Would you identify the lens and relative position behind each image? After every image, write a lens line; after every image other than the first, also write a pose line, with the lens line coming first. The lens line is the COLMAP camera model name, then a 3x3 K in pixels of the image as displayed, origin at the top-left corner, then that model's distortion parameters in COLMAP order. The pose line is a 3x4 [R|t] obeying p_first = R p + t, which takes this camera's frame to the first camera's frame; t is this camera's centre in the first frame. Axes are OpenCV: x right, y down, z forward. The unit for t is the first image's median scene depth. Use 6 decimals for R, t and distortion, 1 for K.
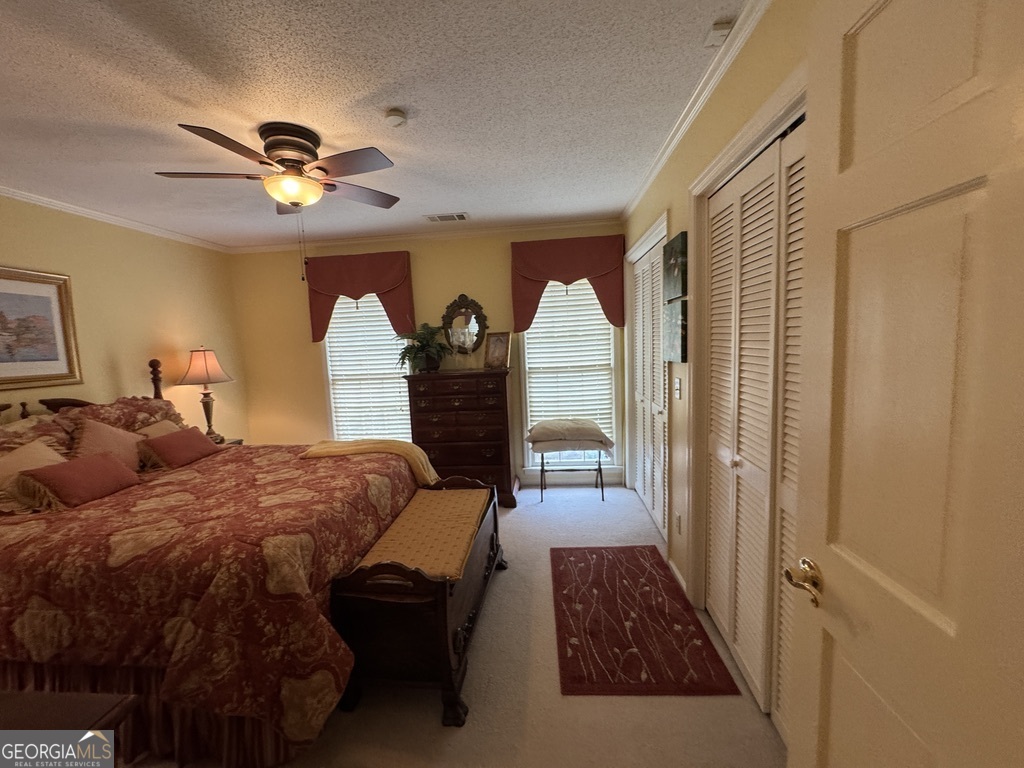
lens RADIAL K [[410.9, 0, 510.8], [0, 410.9, 383.5], [0, 0, 1]] dist [-0.004876, -0.000699]
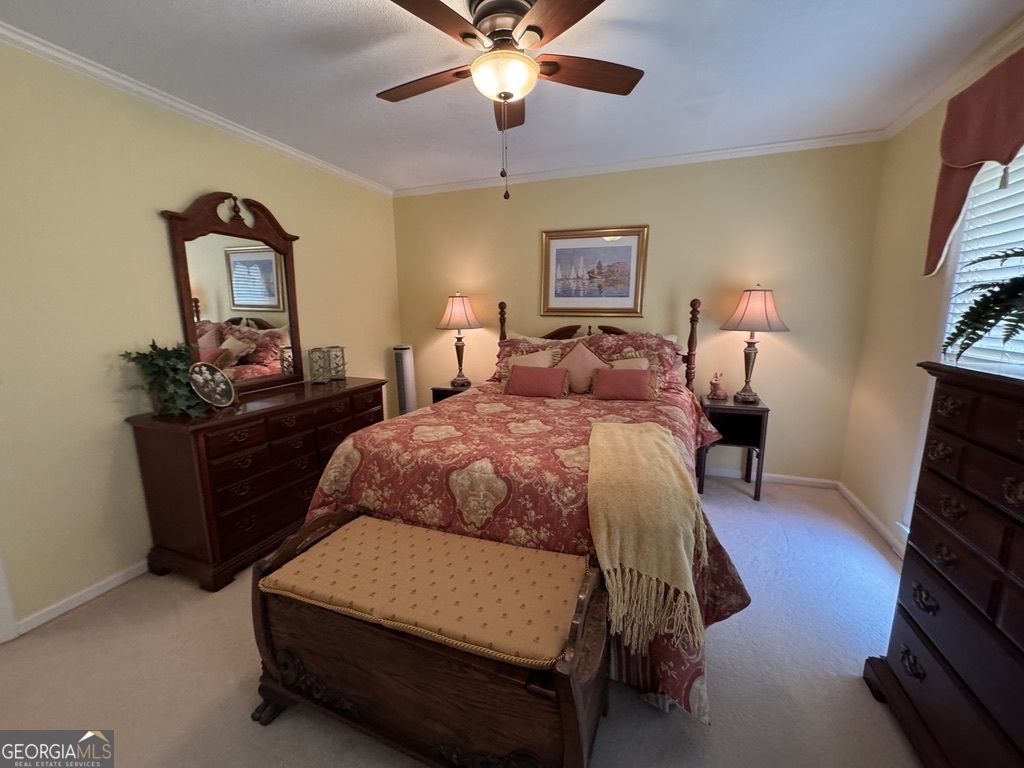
lens RADIAL K [[410.9, 0, 513.0], [0, 410.9, 381.7], [0, 0, 1]] dist [-0.004876, -0.000699]
pose [[-0.261049, 0.212277, -0.941696, 0.265684], [-0.082964, 0.966979, 0.240975, -0.085258], [0.961754, 0.141033, -0.234818, 1.054925]]
